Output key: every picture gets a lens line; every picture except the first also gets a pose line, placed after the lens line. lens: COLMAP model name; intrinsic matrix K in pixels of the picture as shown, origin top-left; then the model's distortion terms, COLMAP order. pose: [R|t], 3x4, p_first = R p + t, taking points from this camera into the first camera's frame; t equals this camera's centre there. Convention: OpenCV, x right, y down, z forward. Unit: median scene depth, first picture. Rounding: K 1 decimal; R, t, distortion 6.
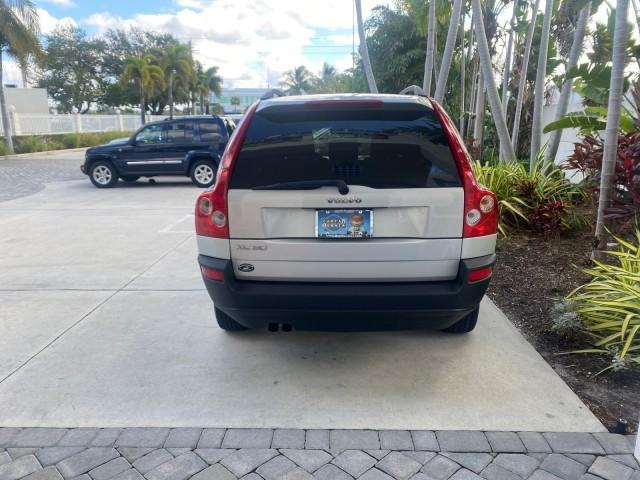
lens RADIAL K [[493.6, 0, 315.7], [0, 493.6, 237.0], [0, 0, 1]] dist [0.021980, -0.021398]
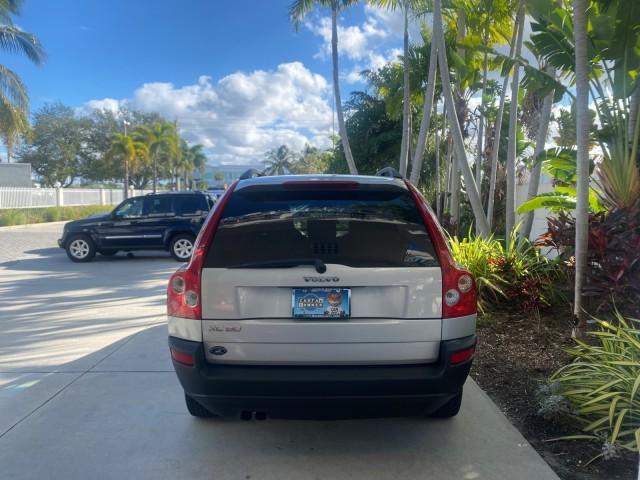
lens RADIAL K [[493.6, 0, 315.9], [0, 493.6, 239.0], [0, 0, 1]] dist [0.021980, -0.021398]
pose [[0.999267, 0.004739, 0.037977, 0.004103], [0.000778, 0.989586, -0.143944, -0.005550], [-0.038263, 0.143868, 0.988857, 0.008805]]
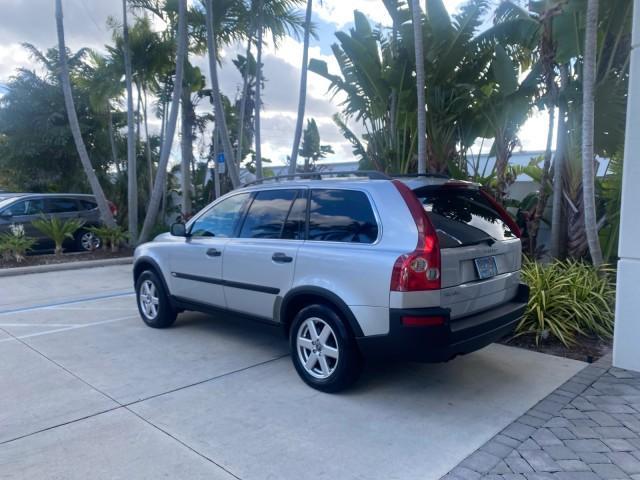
lens RADIAL K [[493.6, 0, 320.5], [0, 493.6, 244.9], [0, 0, 1]] dist [0.021980, -0.021398]
pose [[0.677078, -0.061315, 0.733352, -0.561945], [0.159731, 0.985011, -0.065117, -0.032009], [-0.718367, 0.161228, 0.676723, 0.158814]]
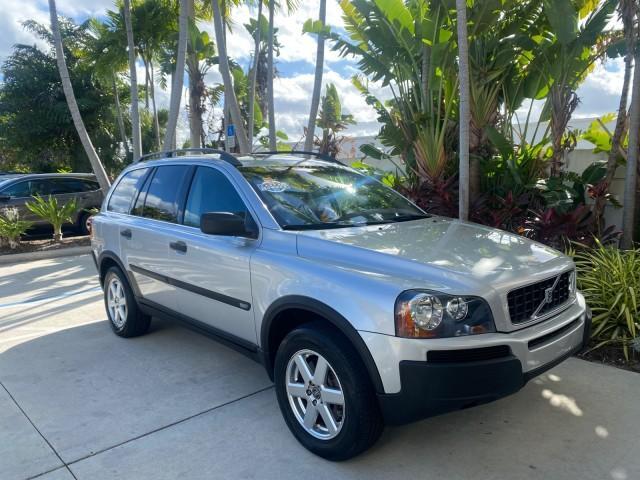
lens RADIAL K [[493.6, 0, 321.8], [0, 493.6, 238.8], [0, 0, 1]] dist [0.021980, -0.021398]
pose [[0.706601, -0.091872, 0.701623, -0.423951], [0.167772, 0.985015, -0.039983, -0.054792], [-0.687435, 0.145964, 0.711426, 0.279511]]
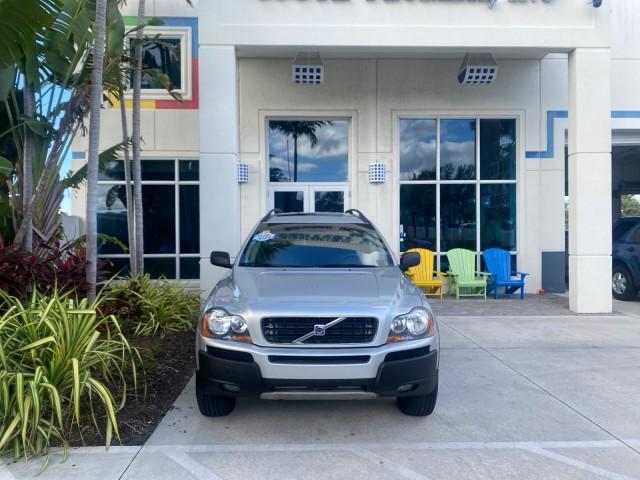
lens RADIAL K [[493.6, 0, 318.0], [0, 493.6, 242.3], [0, 0, 1]] dist [0.021980, -0.021398]
pose [[0.997174, 0.015391, 0.073533, -0.047241], [-0.001938, 0.983734, -0.179623, 0.008468], [-0.075101, 0.178973, 0.980983, -0.085732]]
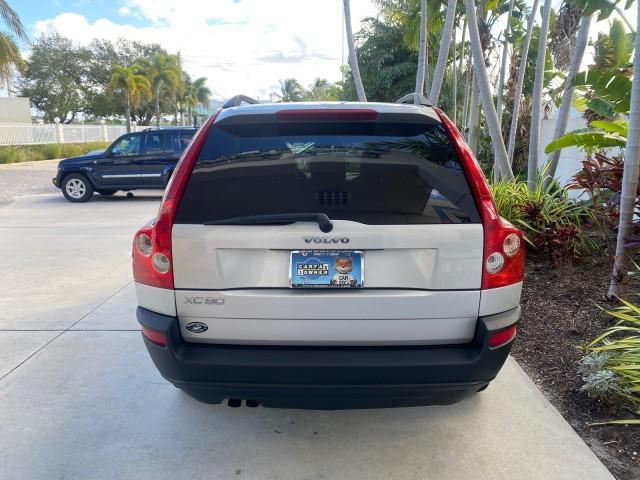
lens RADIAL K [[493.6, 0, 318.7], [0, 493.6, 237.0], [0, 0, 1]] dist [0.021980, -0.021398]
pose [[0.999625, 0.002741, 0.027242, 0.010843], [-0.002108, 0.999727, -0.023248, -0.025811], [-0.027299, 0.023182, 0.999358, 0.102957]]
